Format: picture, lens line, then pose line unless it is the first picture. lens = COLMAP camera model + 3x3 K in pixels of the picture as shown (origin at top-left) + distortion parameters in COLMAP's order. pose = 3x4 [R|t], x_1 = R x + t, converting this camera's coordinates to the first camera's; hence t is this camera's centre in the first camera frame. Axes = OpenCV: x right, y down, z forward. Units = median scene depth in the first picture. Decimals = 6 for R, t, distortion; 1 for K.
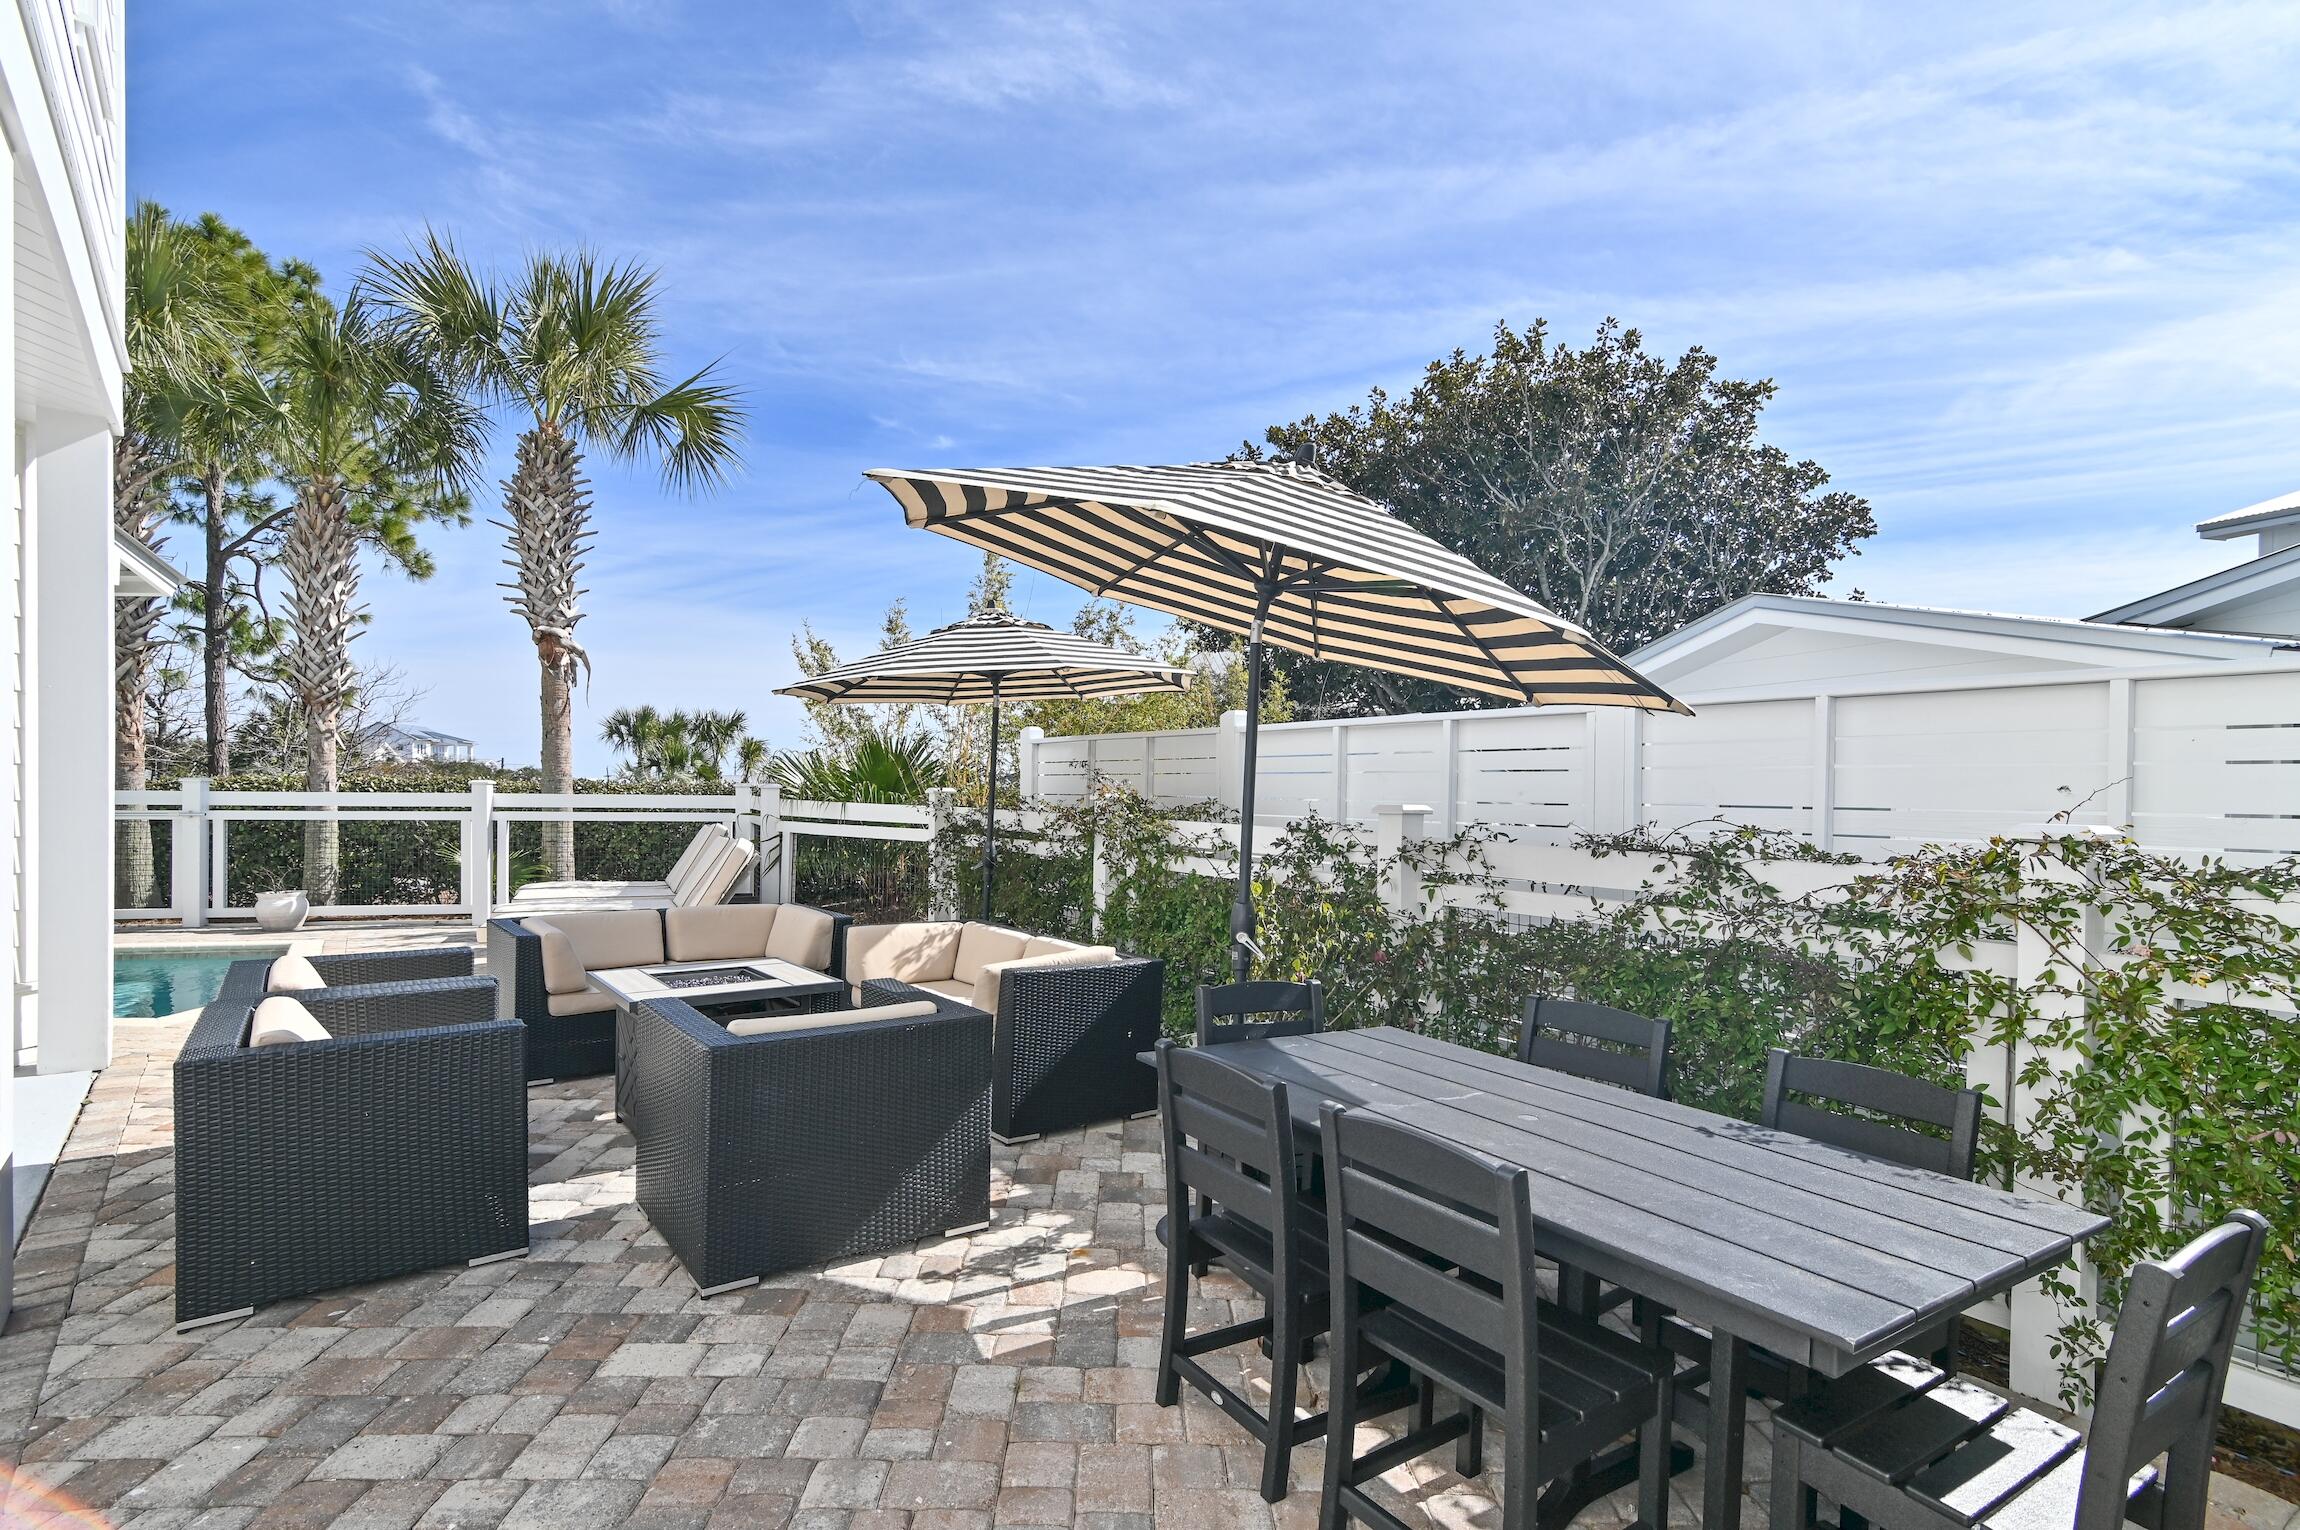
lens RADIAL K [[1118.1, 0, 1139.2], [0, 1118.1, 800.5], [0, 0, 1]] dist [0.007707, 0.000519]
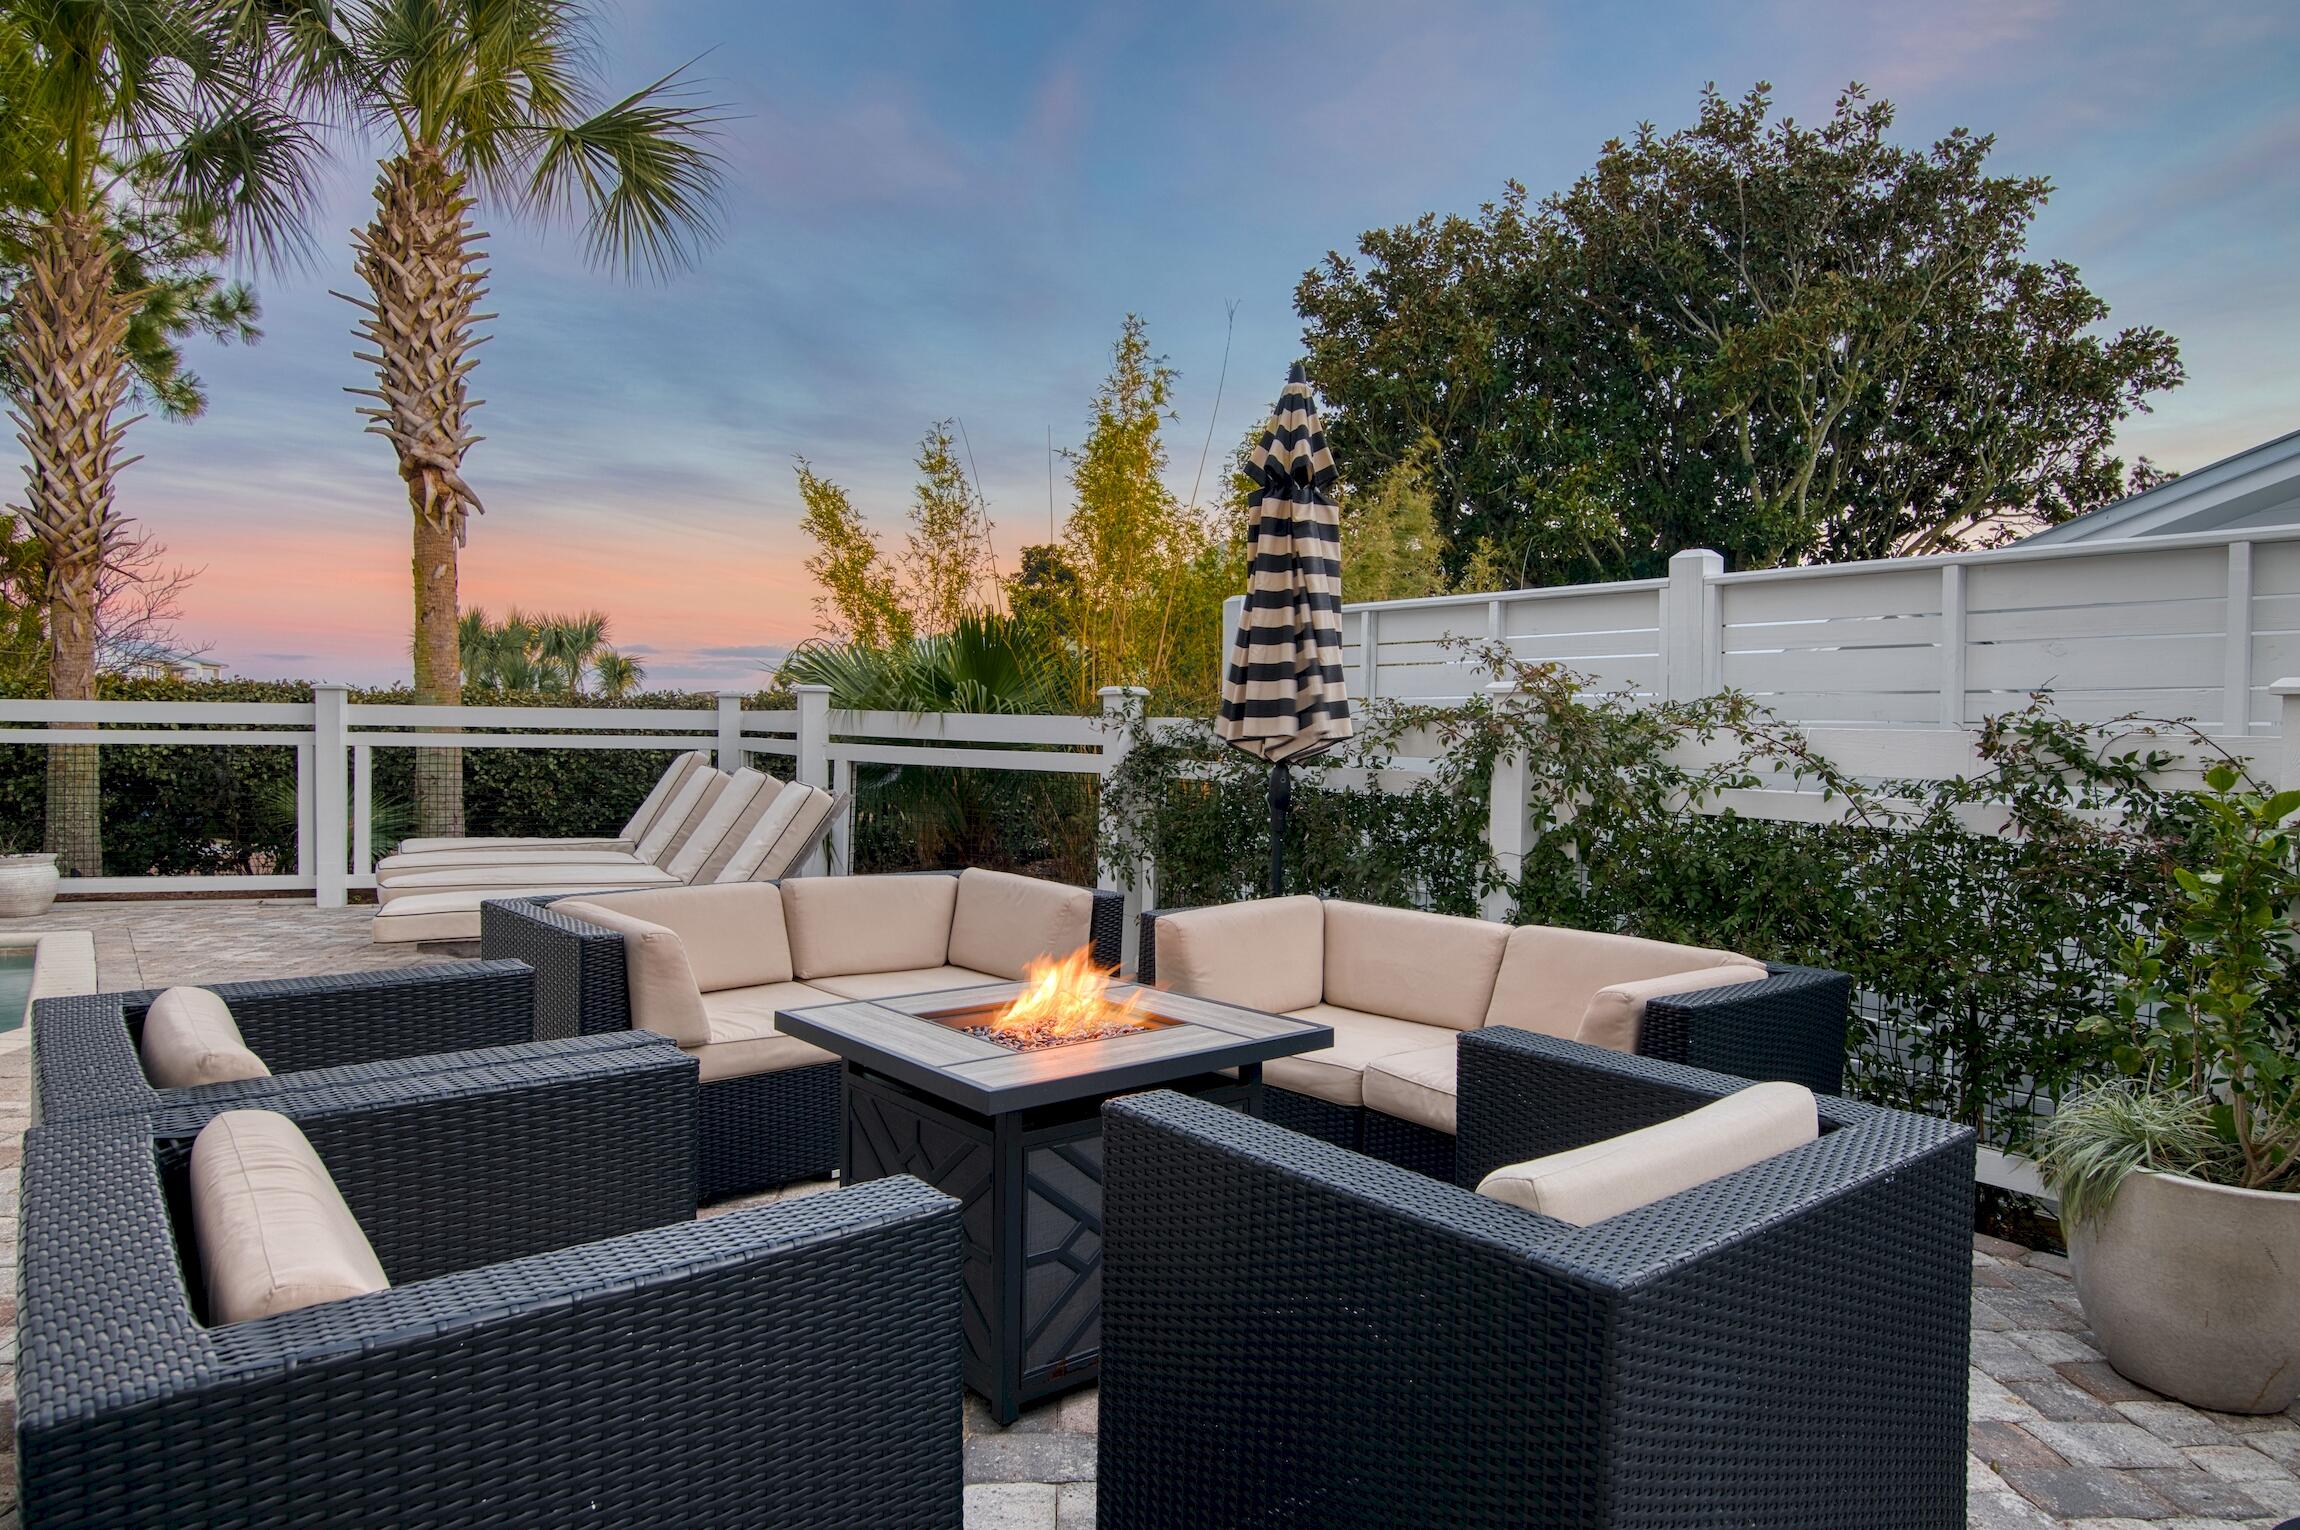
lens RADIAL K [[1393.8, 0, 1161.1], [0, 1393.8, 745.2], [0, 0, 1]] dist [-0.006387, 0.000130]
pose [[0.997985, 0.002919, 0.063375, -0.145830], [-0.003027, 0.999994, 0.001594, 0.014028], [-0.063370, -0.001783, 0.997988, 0.154958]]
